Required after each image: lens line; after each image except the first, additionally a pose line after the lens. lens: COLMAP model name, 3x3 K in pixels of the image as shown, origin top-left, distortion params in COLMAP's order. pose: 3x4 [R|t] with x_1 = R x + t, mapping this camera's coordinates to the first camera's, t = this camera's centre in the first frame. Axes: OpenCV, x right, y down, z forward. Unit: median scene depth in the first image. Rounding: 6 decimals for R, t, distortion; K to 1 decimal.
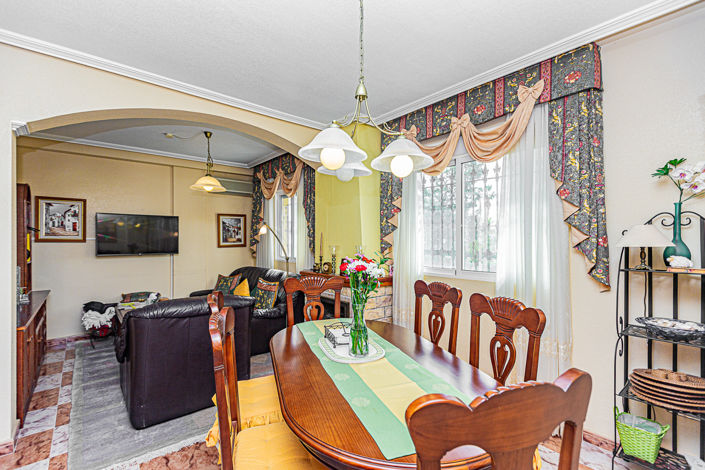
lens RADIAL K [[319.4, 0, 350.1], [0, 319.4, 237.6], [0, 0, 1]] dist [0.002313, 0.000239]
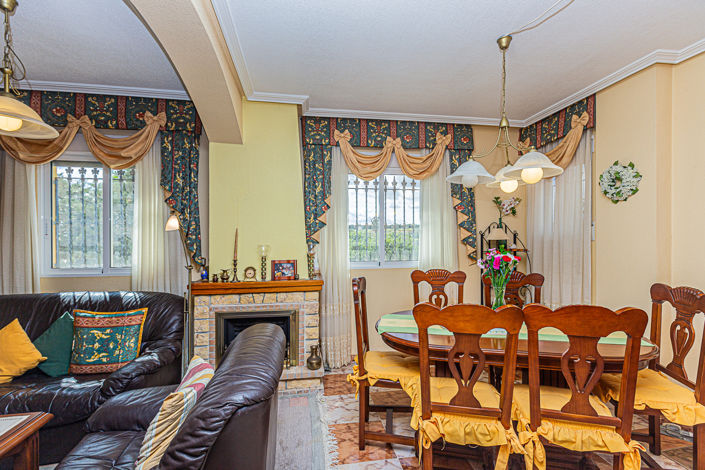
lens RADIAL K [[325.0, 0, 357.3], [0, 325.0, 232.2], [0, 0, 1]] dist [-0.000246, -0.000094]
pose [[0.499887, 0.006097, 0.866069, -0.529396], [0.001394, 0.999968, -0.007845, -0.000670], [-0.866089, 0.005129, 0.499863, 0.314401]]
